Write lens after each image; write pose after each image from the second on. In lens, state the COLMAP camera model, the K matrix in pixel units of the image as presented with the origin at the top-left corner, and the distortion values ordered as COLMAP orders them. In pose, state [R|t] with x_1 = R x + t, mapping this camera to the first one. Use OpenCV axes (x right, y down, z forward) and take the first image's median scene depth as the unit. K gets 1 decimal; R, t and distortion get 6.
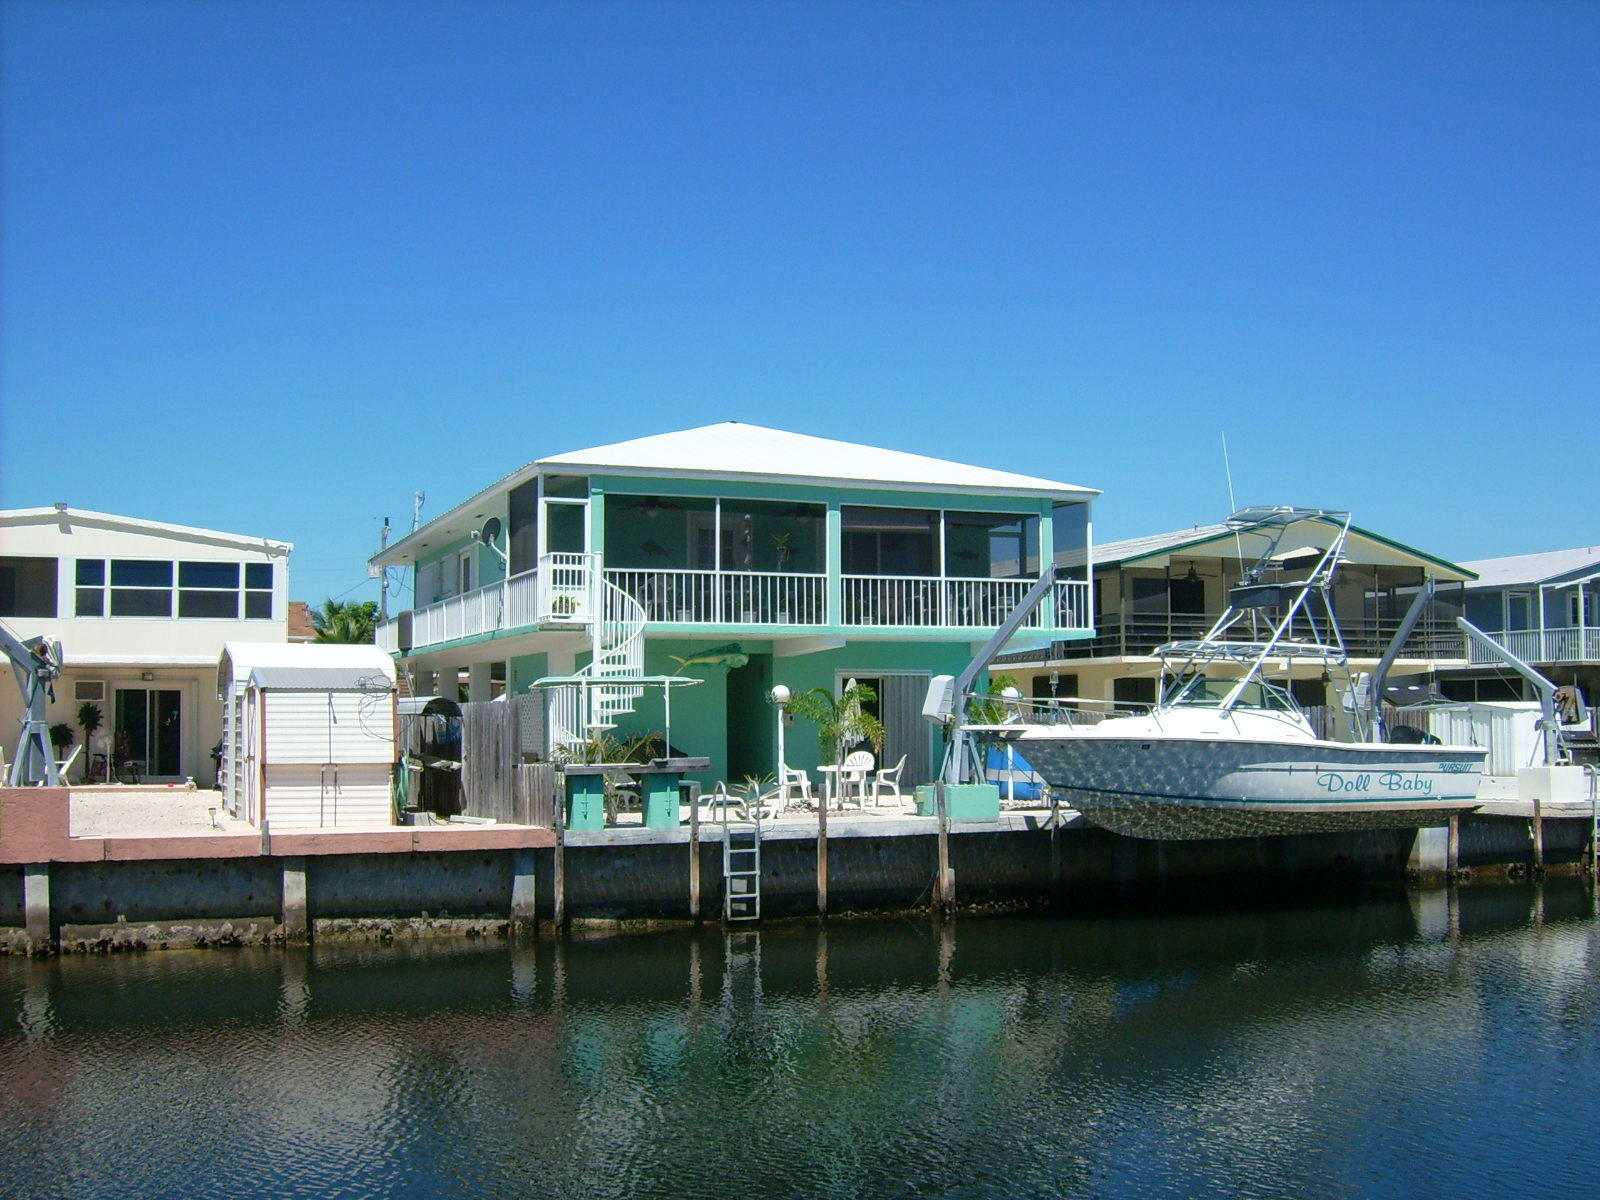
lens RADIAL K [[1728.3, 0, 849.2], [0, 1728.3, 616.0], [0, 0, 1]] dist [-0.116435, 0.000000]
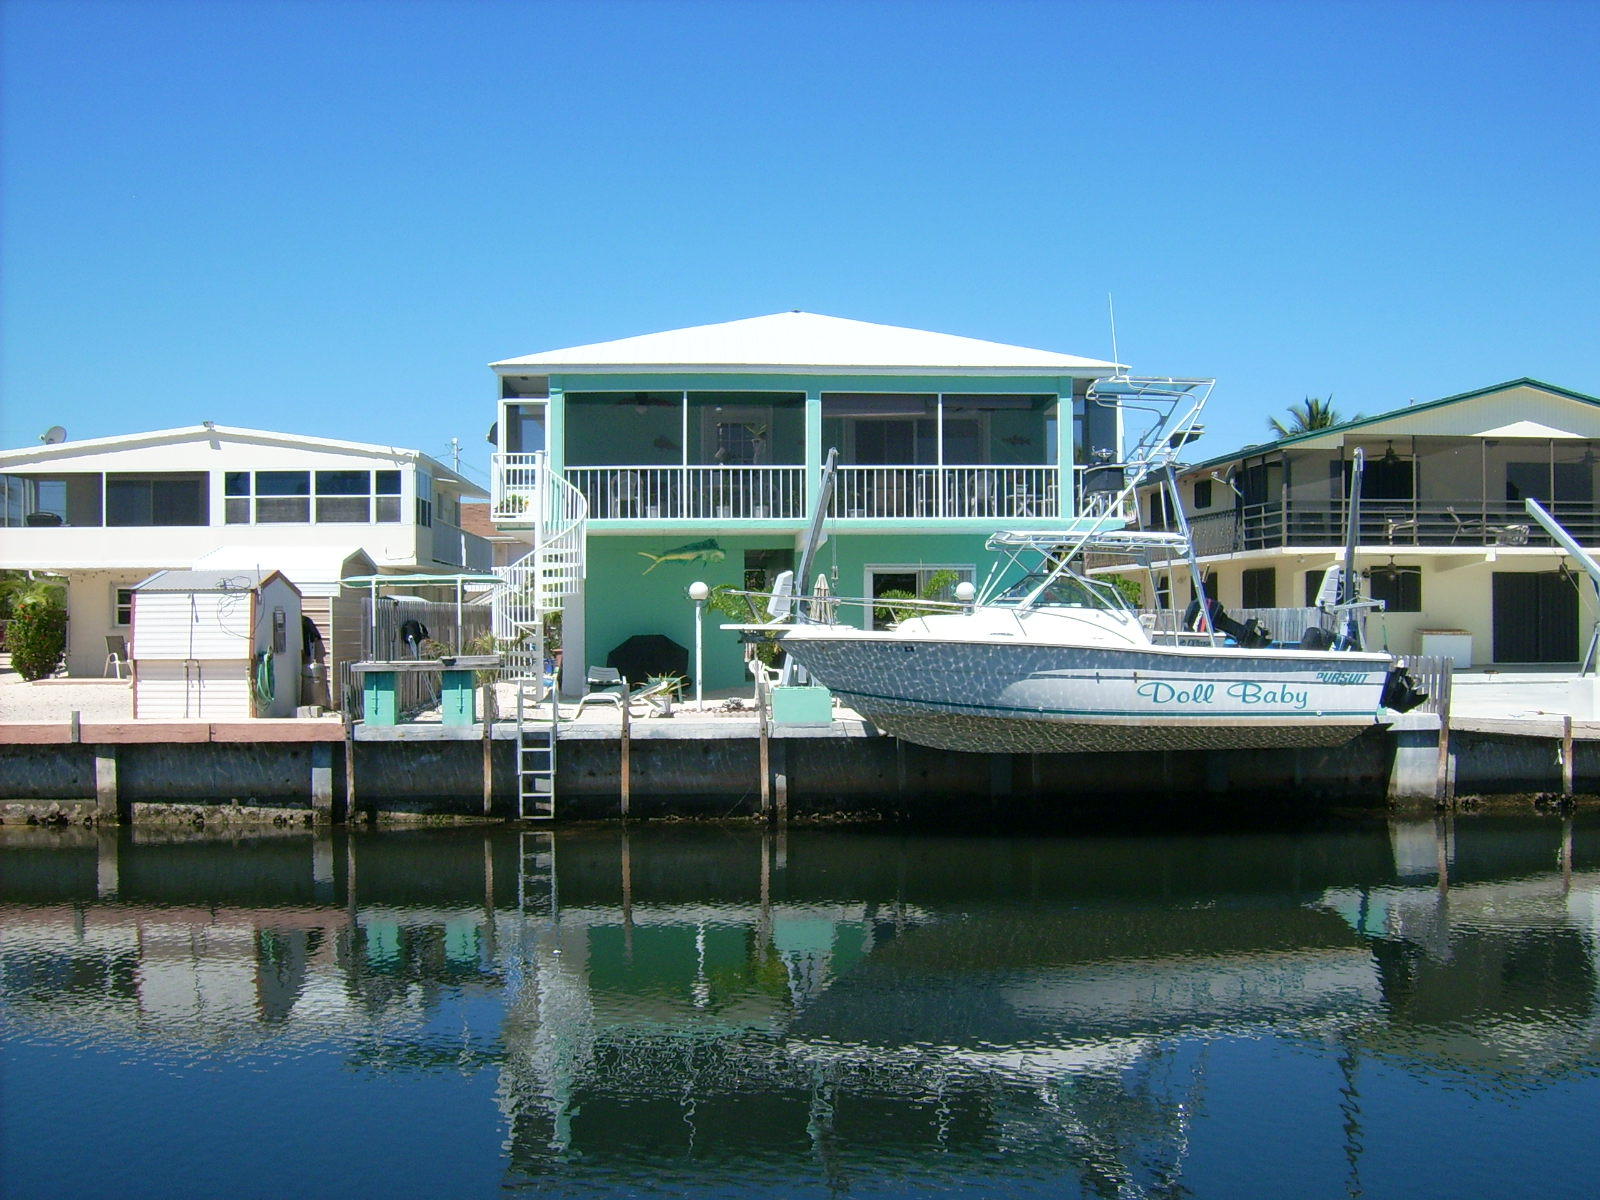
lens RADIAL K [[1728.3, 0, 836.0], [0, 1728.3, 623.9], [0, 0, 1]] dist [-0.116435, 0.000000]
pose [[0.942473, 0.002888, -0.334269, 0.366158], [0.019009, 0.997882, 0.062218, 0.004547], [0.333740, -0.064993, 0.940422, 0.110336]]
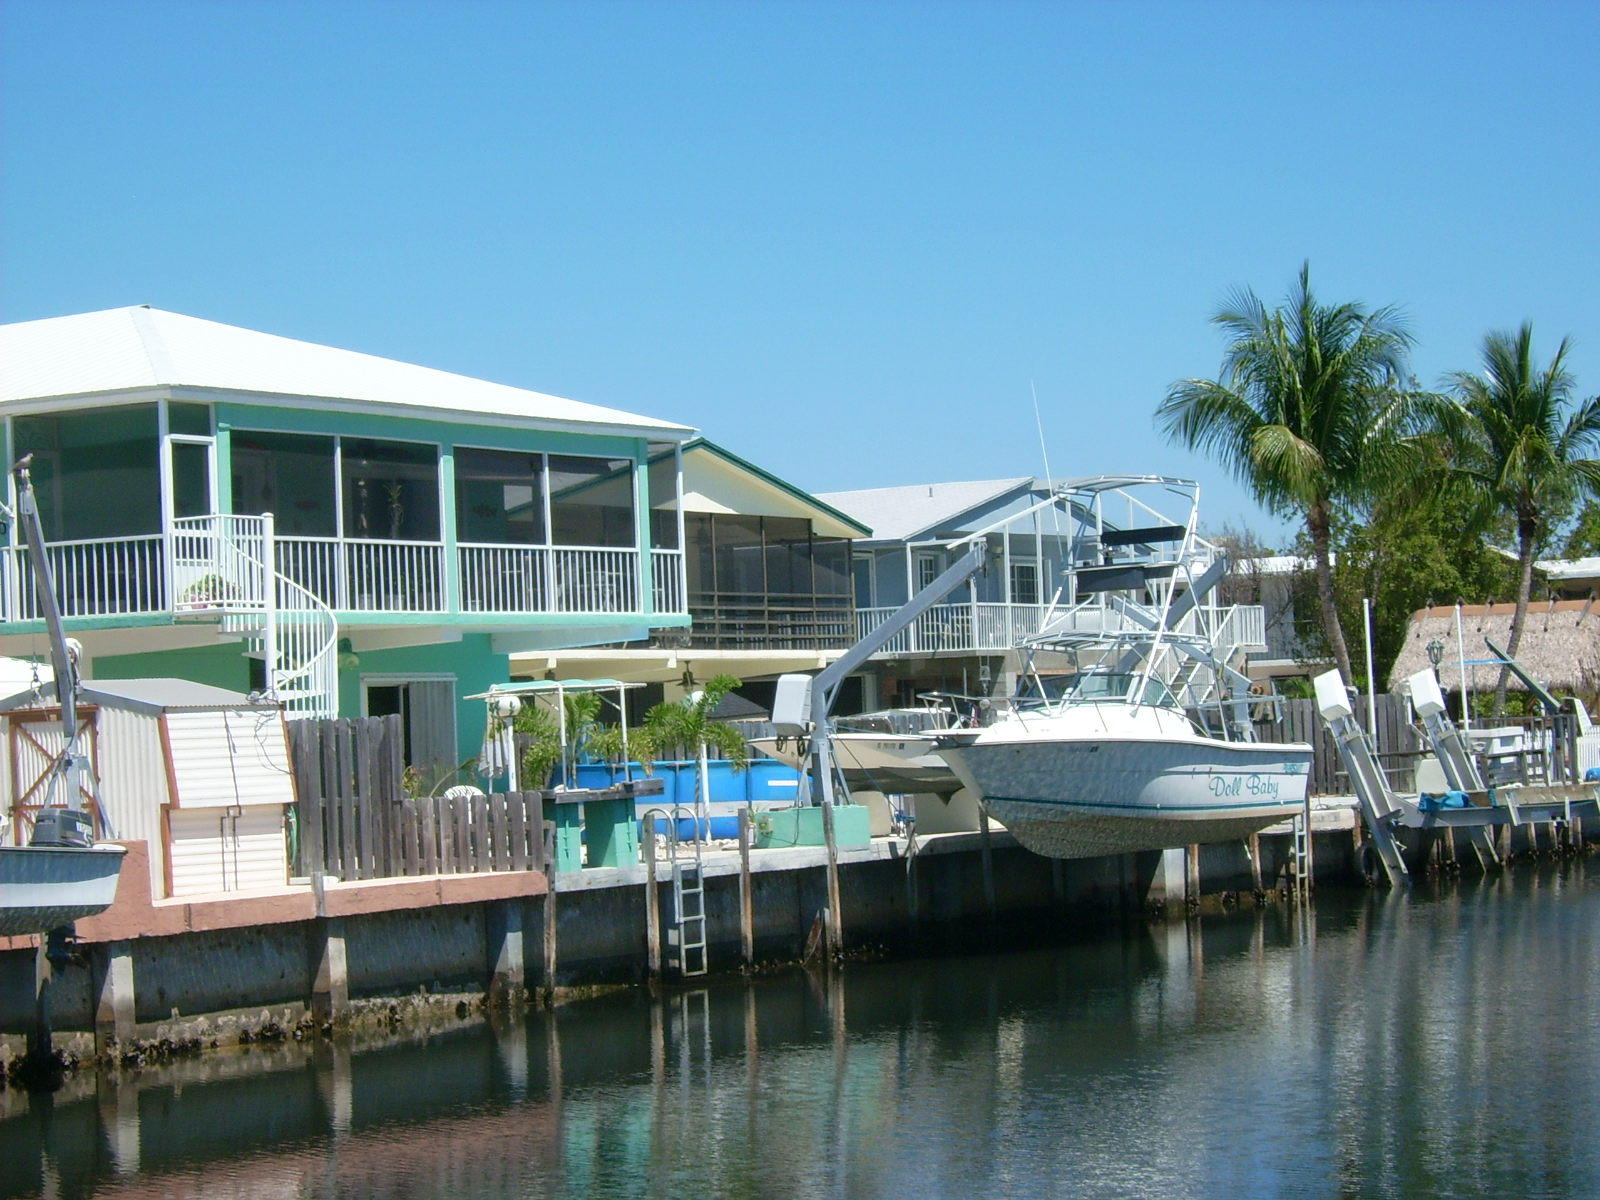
lens RADIAL K [[3535.4, 0, 811.3], [0, 3535.4, 603.2], [0, 0, 1]] dist [0.070234, 0.000000]
pose [[0.830211, -0.006522, 0.557410, -0.808273], [0.000553, 0.999941, 0.010877, -0.016473], [-0.557448, -0.008722, 0.830166, -0.365502]]
